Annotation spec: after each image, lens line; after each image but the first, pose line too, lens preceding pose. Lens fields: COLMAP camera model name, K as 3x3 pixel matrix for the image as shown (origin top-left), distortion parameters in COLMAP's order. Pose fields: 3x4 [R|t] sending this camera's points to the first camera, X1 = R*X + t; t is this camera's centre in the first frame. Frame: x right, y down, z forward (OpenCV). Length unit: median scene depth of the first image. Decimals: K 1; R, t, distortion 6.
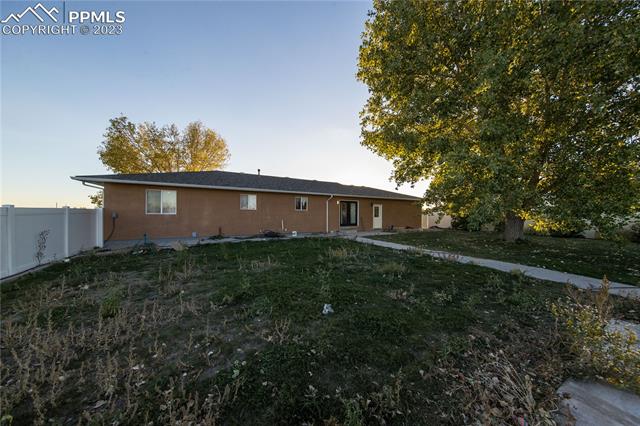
lens RADIAL K [[201.9, 0, 320.8], [0, 201.9, 211.3], [0, 0, 1]] dist [-0.005806, -0.000140]
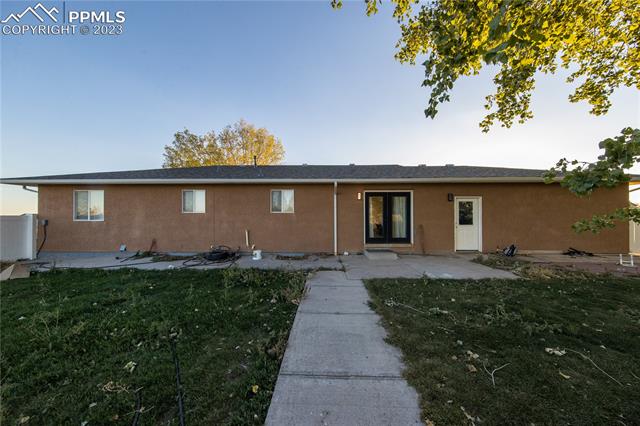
lens RADIAL K [[201.9, 0, 322.1], [0, 201.9, 206.9], [0, 0, 1]] dist [-0.005806, -0.000140]
pose [[0.862104, -0.010134, -0.506630, 0.241721], [0.014244, 0.999890, 0.004237, -0.019028], [0.506531, -0.010869, 0.862153, 0.482449]]
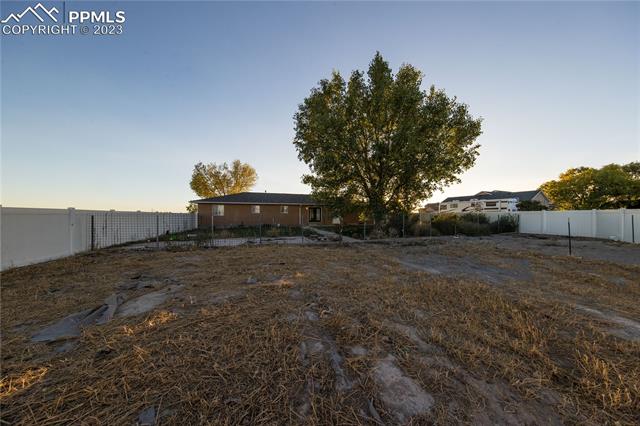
lens RADIAL K [[201.9, 0, 318.9], [0, 201.9, 214.4], [0, 0, 1]] dist [-0.005806, -0.000140]
pose [[0.976504, -0.010333, -0.215253, 0.522347], [0.008492, 0.999919, -0.009476, 0.021836], [0.215334, 0.007426, 0.976512, -0.632976]]
